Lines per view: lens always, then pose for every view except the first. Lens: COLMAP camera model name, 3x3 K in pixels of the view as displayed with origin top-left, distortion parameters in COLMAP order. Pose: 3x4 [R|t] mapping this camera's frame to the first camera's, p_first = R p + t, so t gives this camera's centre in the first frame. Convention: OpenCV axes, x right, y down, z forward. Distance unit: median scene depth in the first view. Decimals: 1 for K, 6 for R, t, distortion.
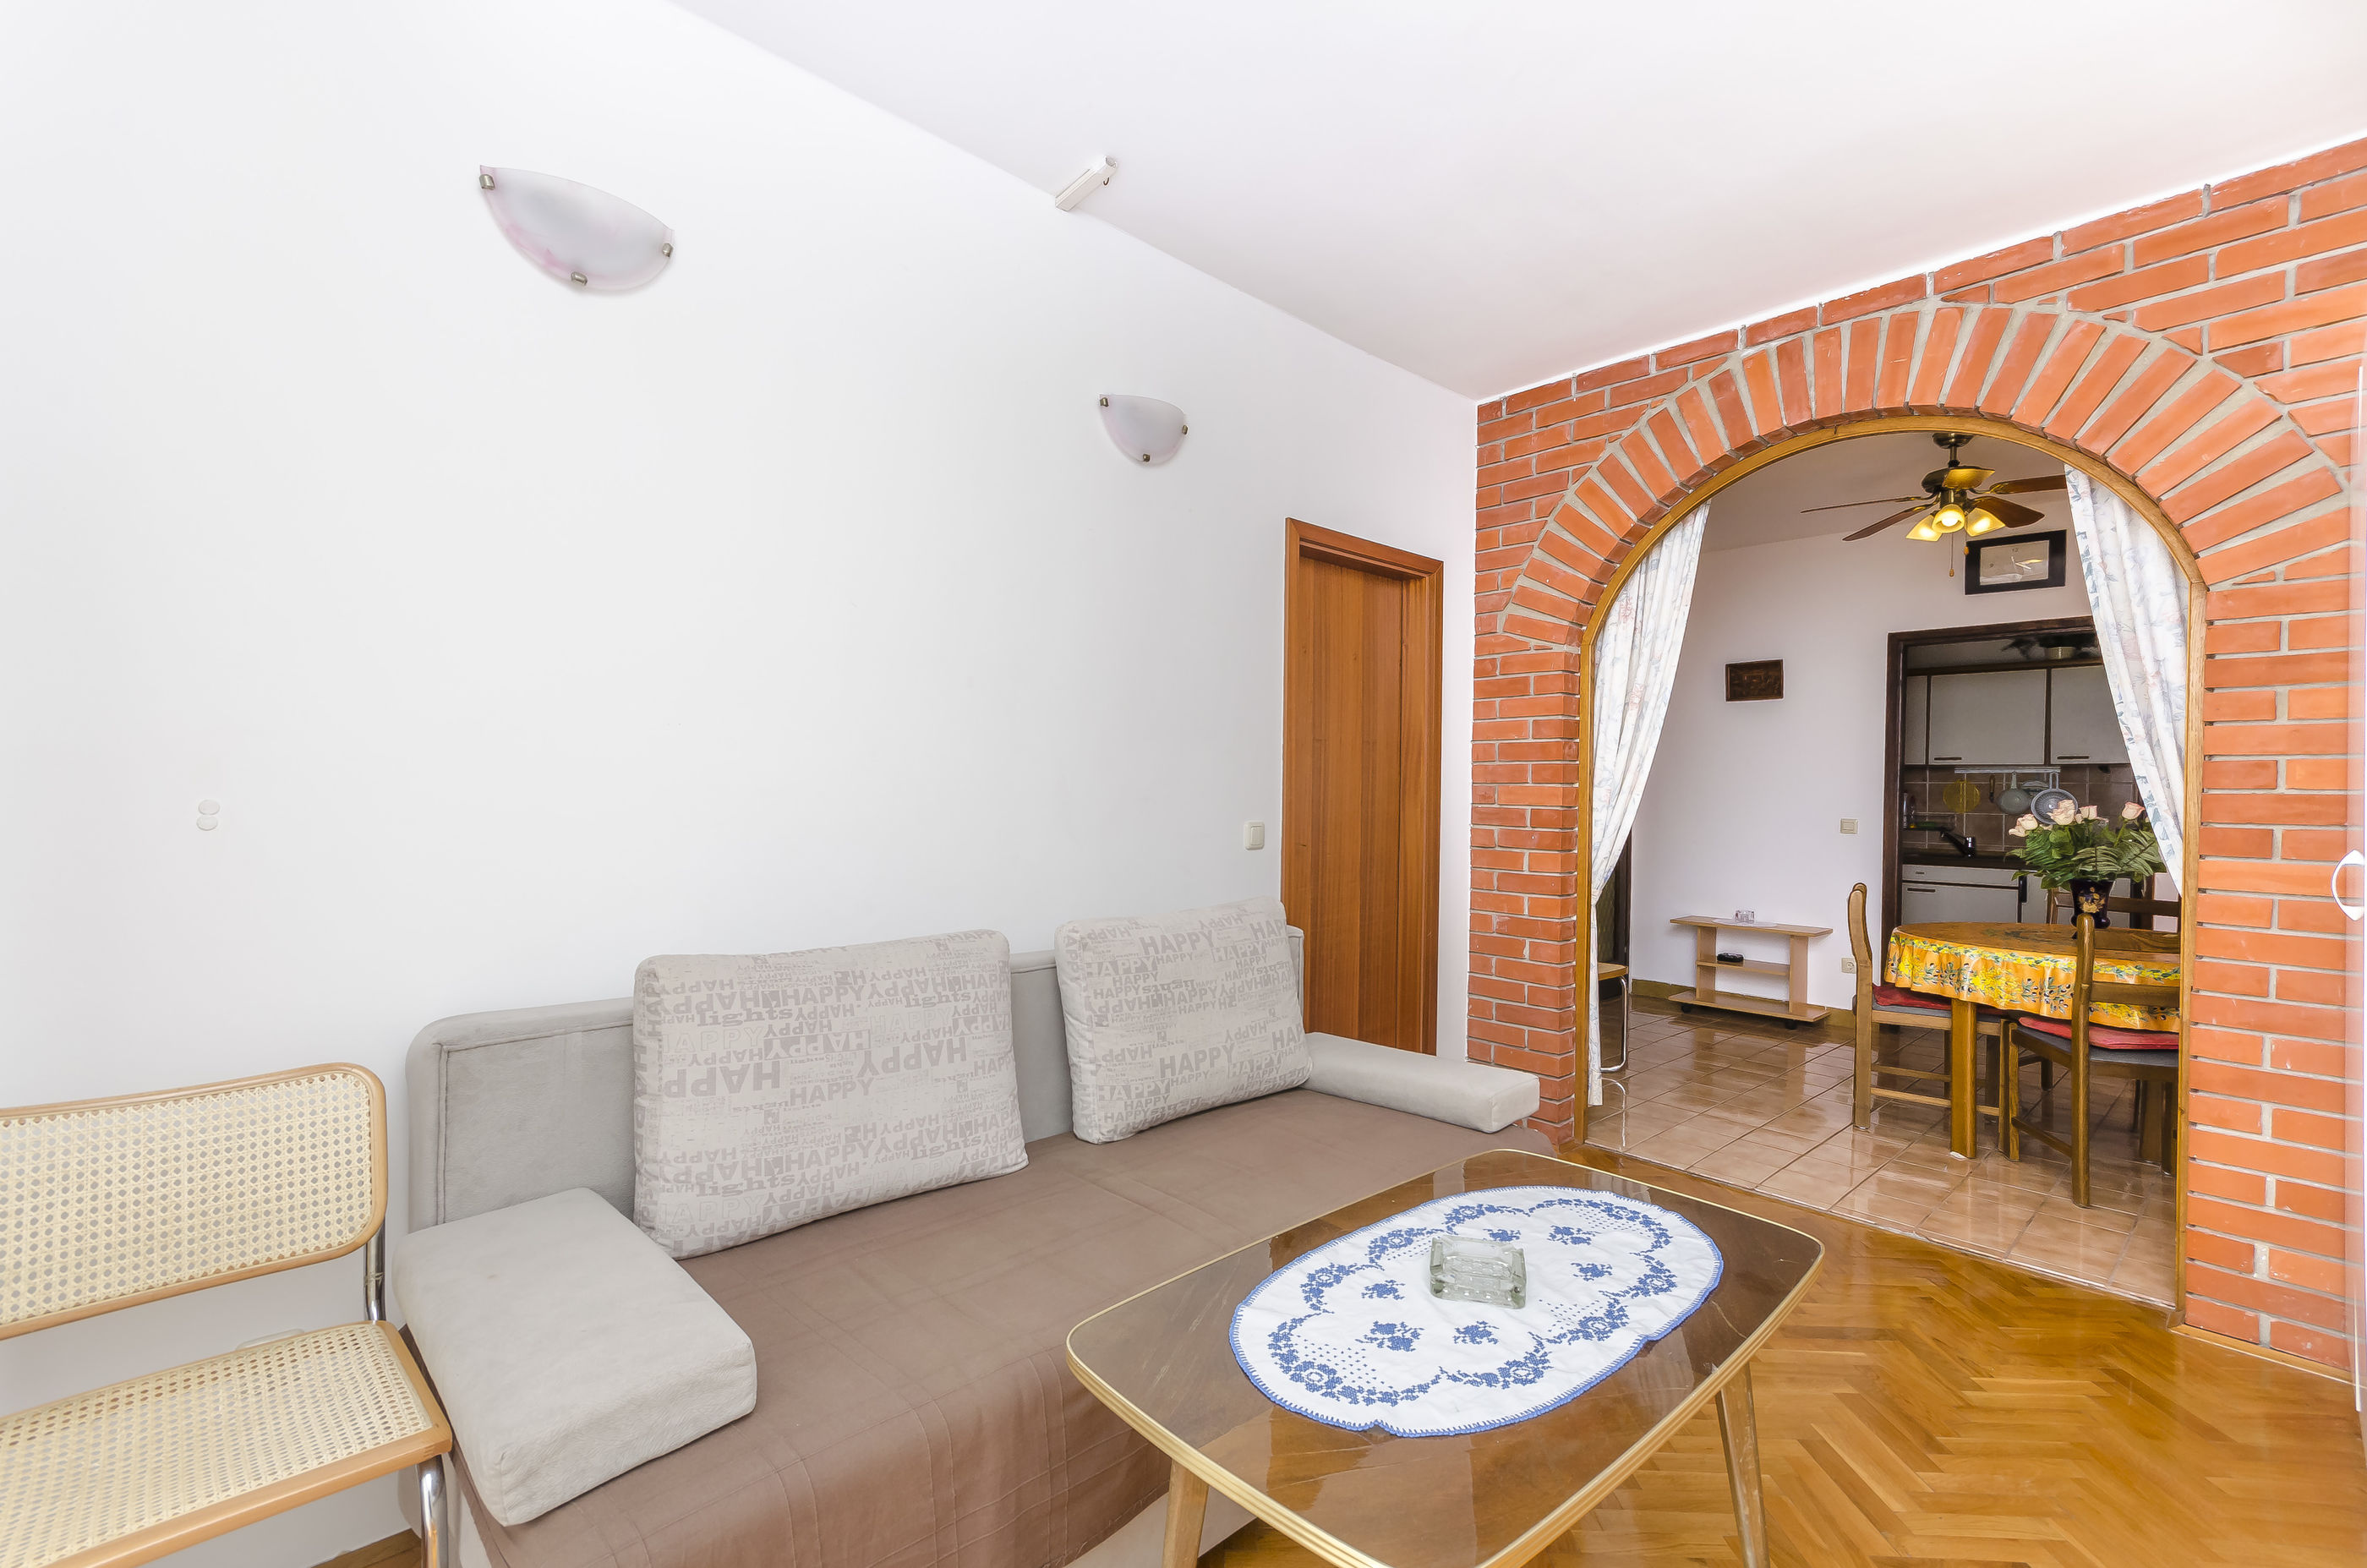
lens RADIAL K [[1084.5, 0, 1192.7], [0, 1084.5, 793.7], [0, 0, 1]] dist [0.003913, 0.000961]
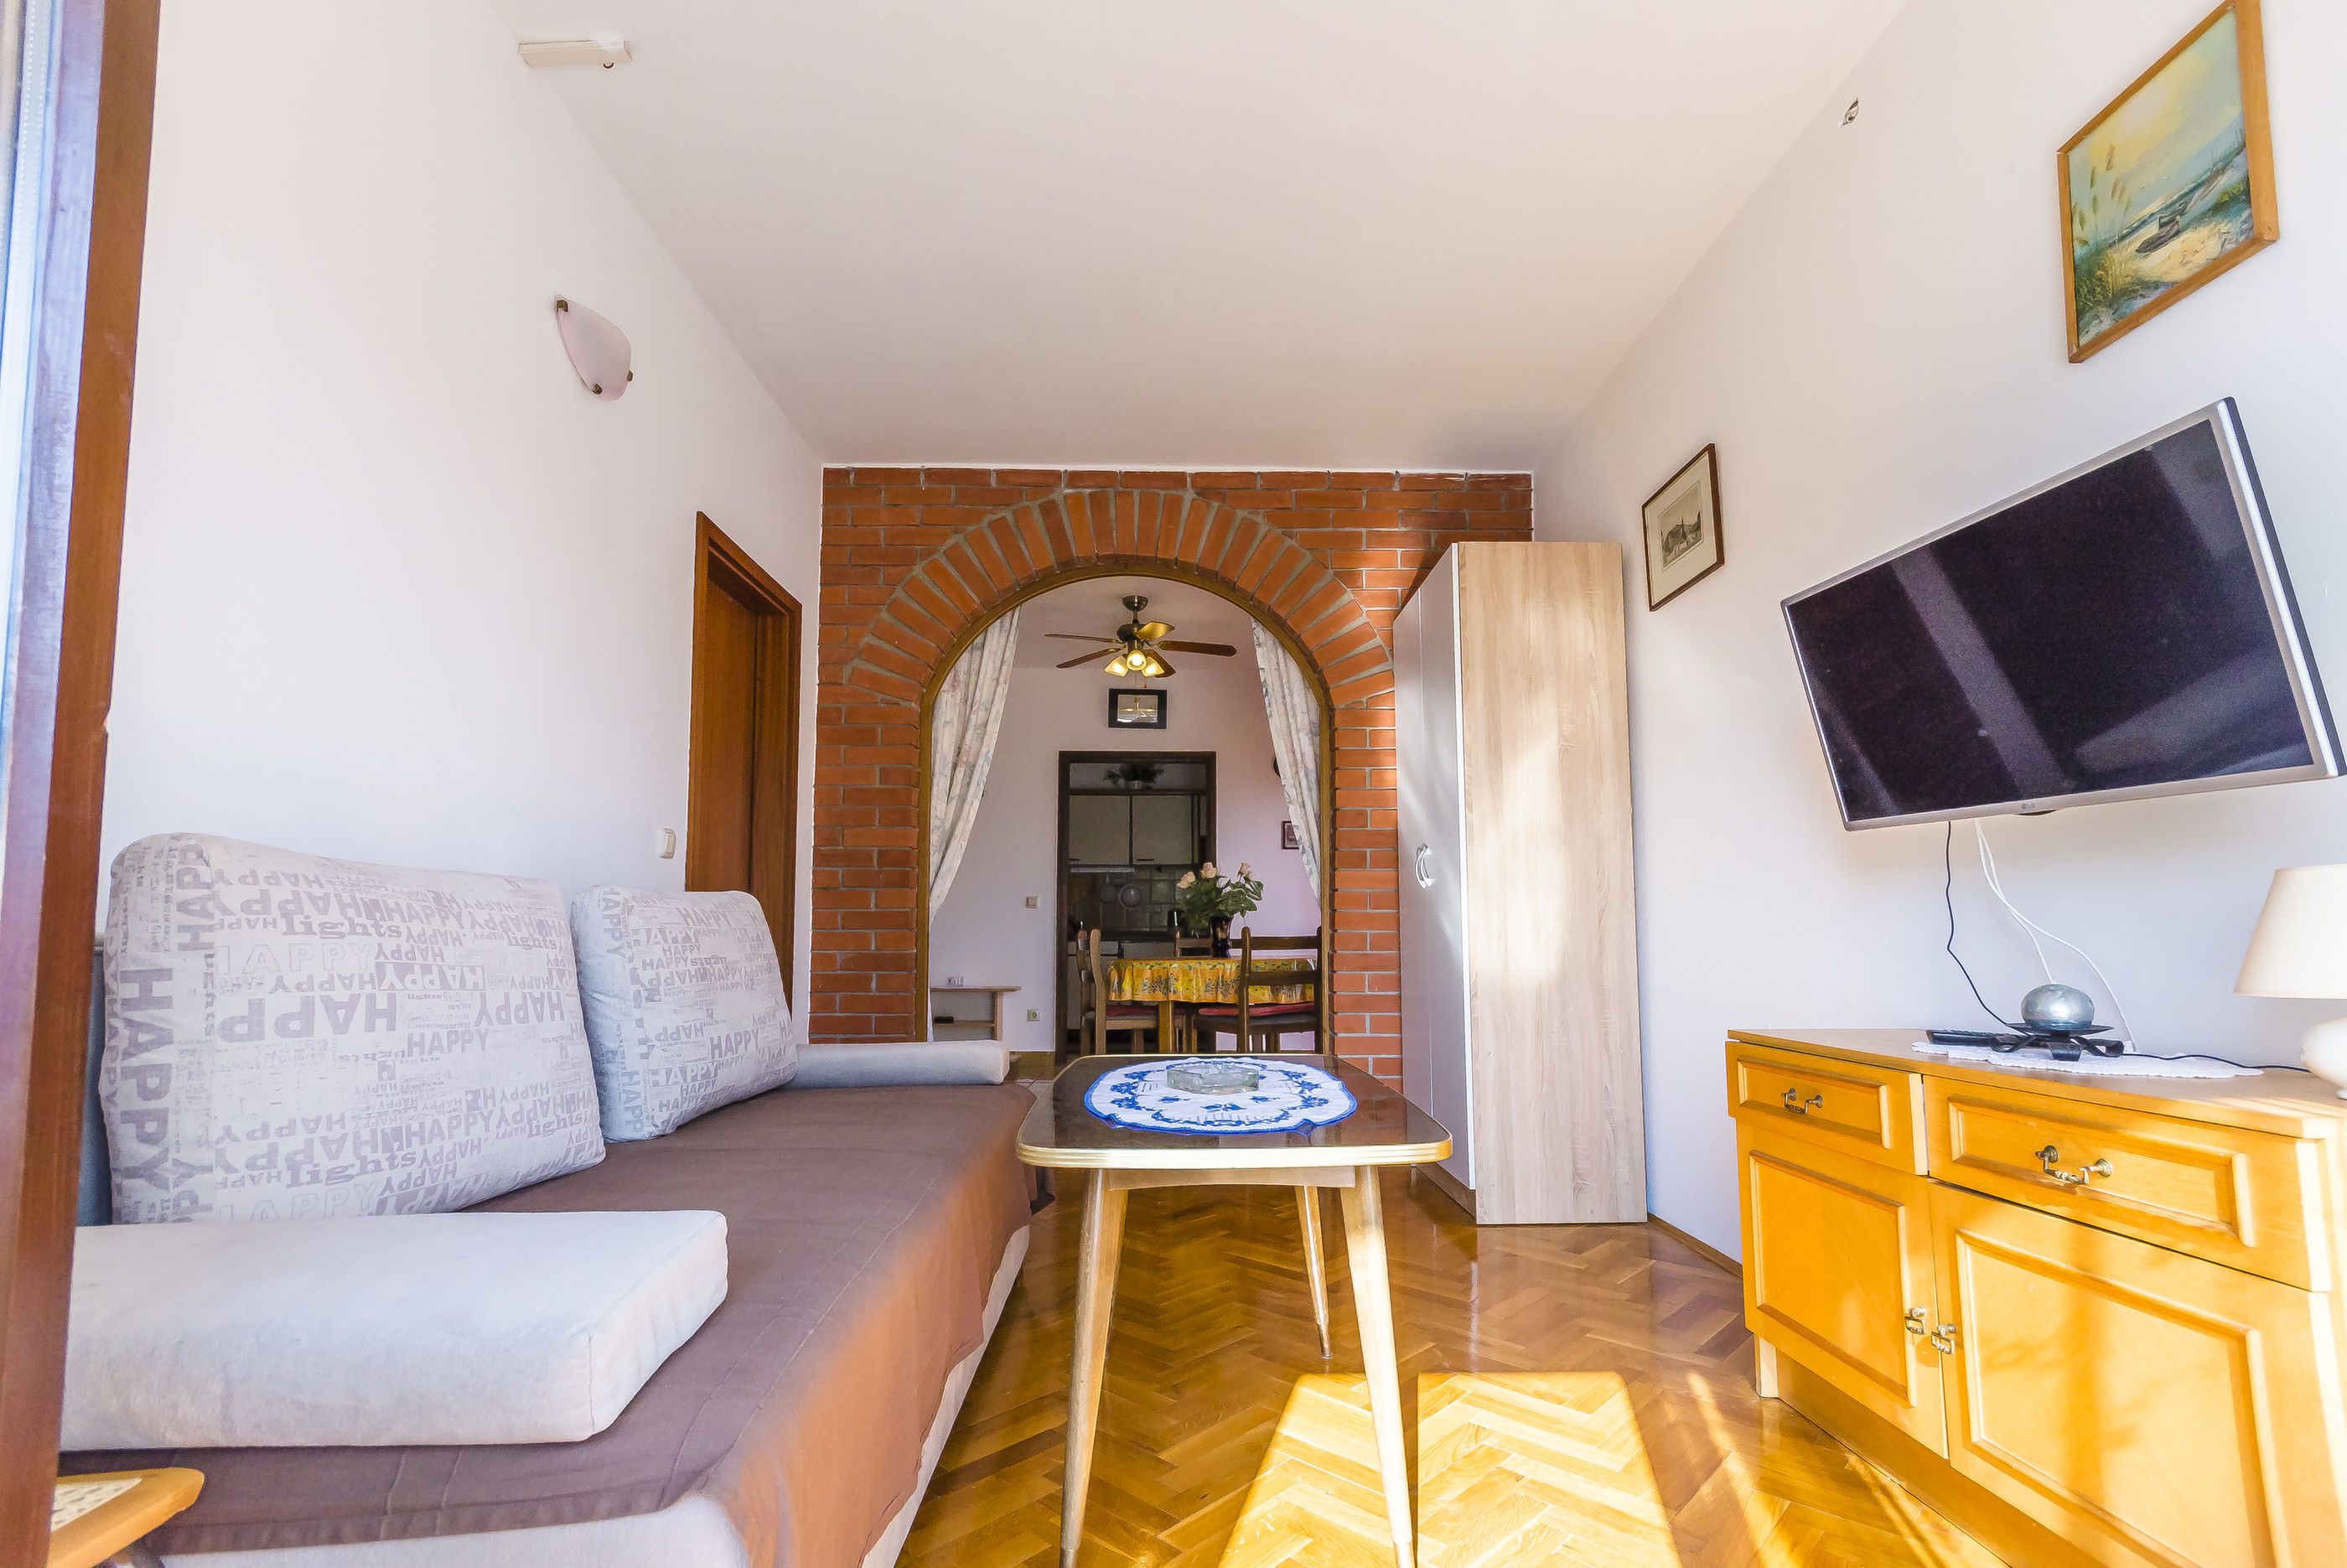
lens RADIAL K [[1063.6, 0, 1226.7], [0, 1063.6, 856.9], [0, 0, 1]] dist [0.005867, 0.001460]
pose [[0.652446, 0.044528, 0.756526, -0.350805], [0.012060, 0.997536, -0.069114, 0.133107], [-0.757739, 0.054217, 0.650301, 0.080060]]
